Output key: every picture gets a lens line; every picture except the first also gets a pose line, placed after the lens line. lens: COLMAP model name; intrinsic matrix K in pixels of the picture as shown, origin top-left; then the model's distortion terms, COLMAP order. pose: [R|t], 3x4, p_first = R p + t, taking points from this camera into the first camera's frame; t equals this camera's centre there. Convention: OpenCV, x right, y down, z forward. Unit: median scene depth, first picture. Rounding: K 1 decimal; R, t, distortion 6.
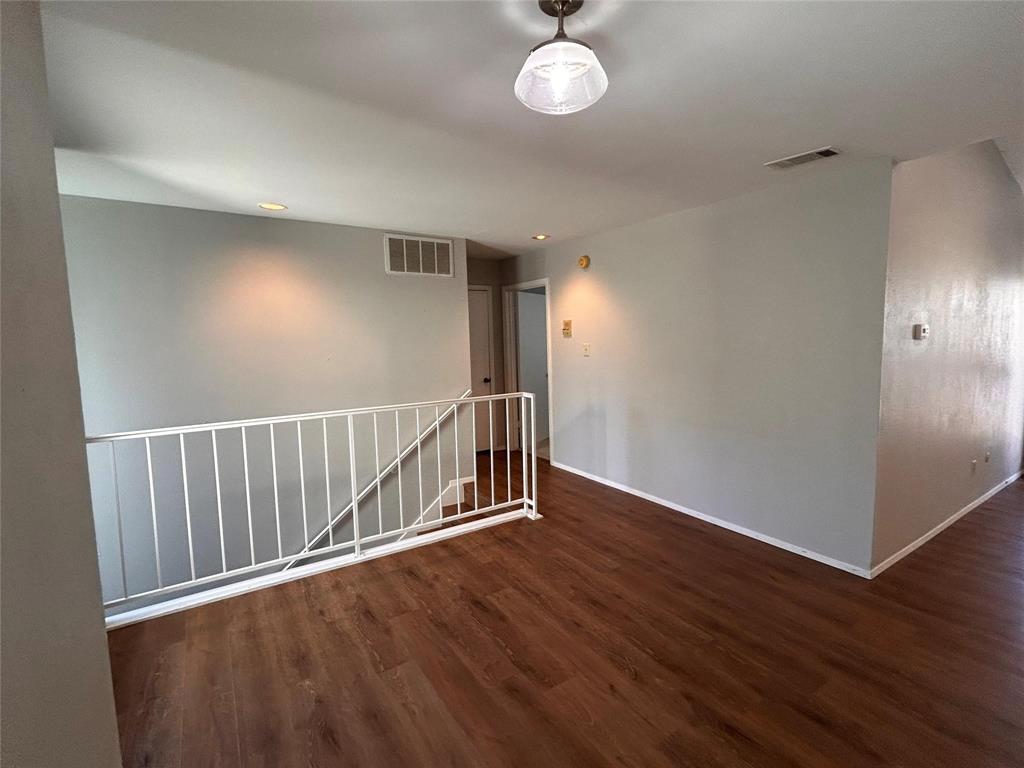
lens RADIAL K [[470.2, 0, 512.0], [0, 470.2, 384.0], [0, 0, 1]] dist [0.000140, -0.000065]
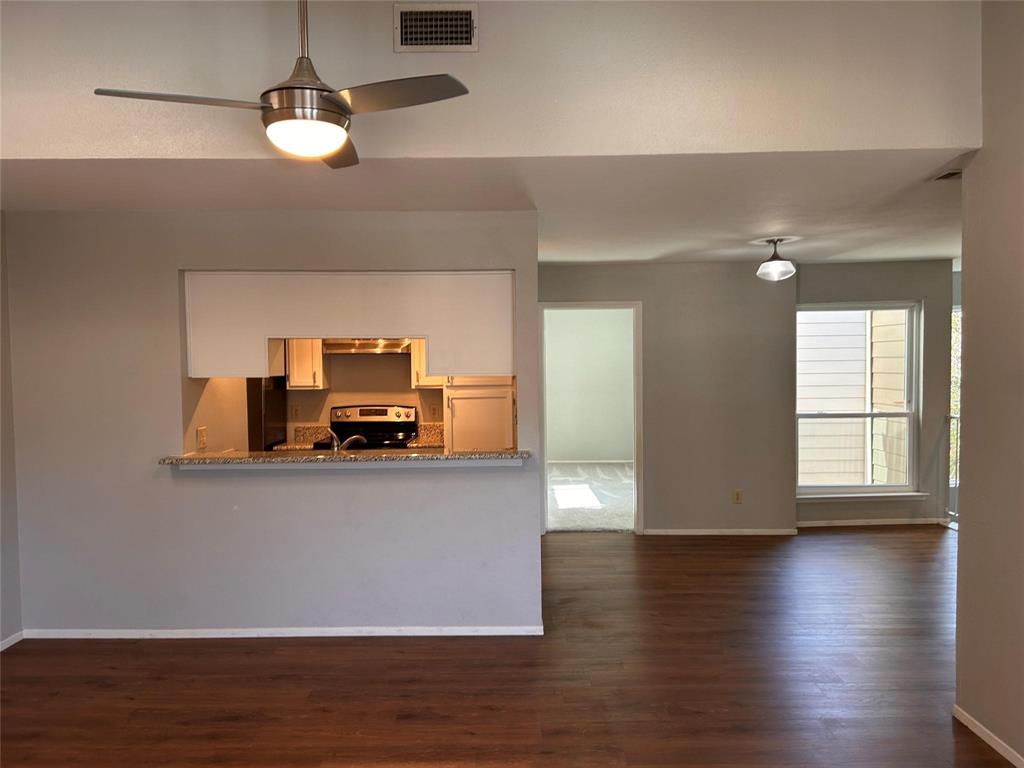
lens RADIAL K [[760.3, 0, 504.6], [0, 760.3, 389.2], [0, 0, 1]] dist [0.085046, -0.102770]
pose [[-0.551490, 0.062874, -0.831809, 1.818229], [-0.052298, 0.992588, 0.109701, -0.160730], [0.832541, 0.104001, -0.544114, 0.863474]]
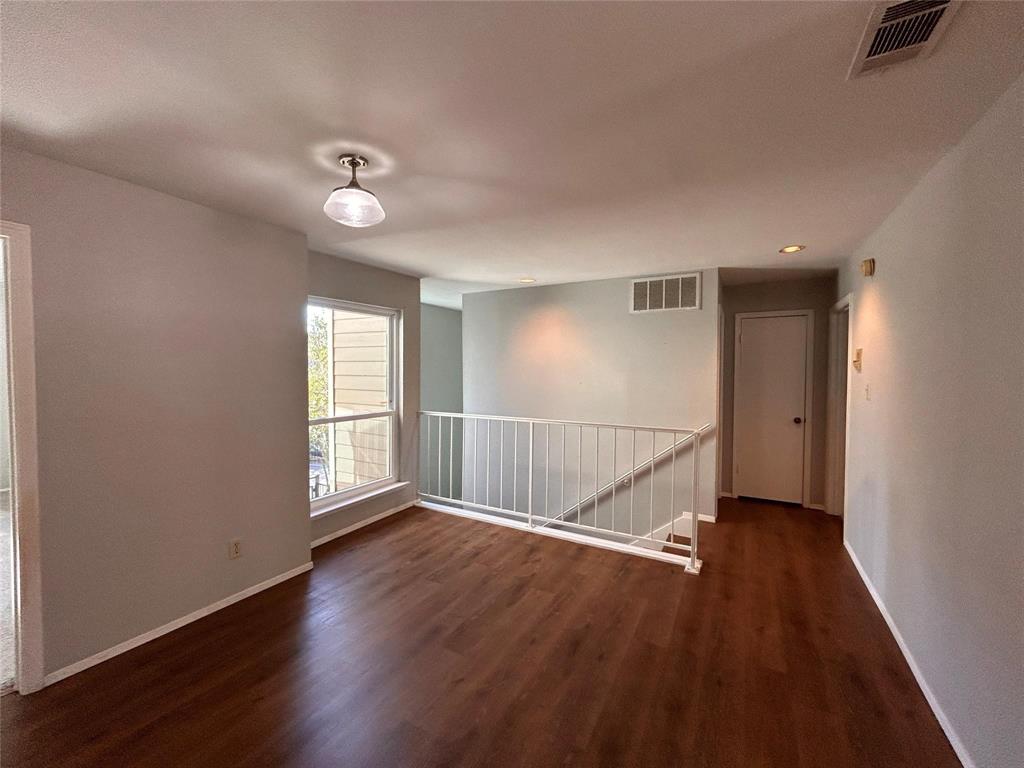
lens RADIAL K [[412.0, 0, 508.4], [0, 412.0, 383.4], [0, 0, 1]] dist [-0.006044, -0.000106]
pose [[0.455927, 0.052804, -0.888450, 0.665531], [-0.103264, 0.994635, 0.006122, -0.046462], [0.884006, 0.088954, 0.458933, 0.356925]]
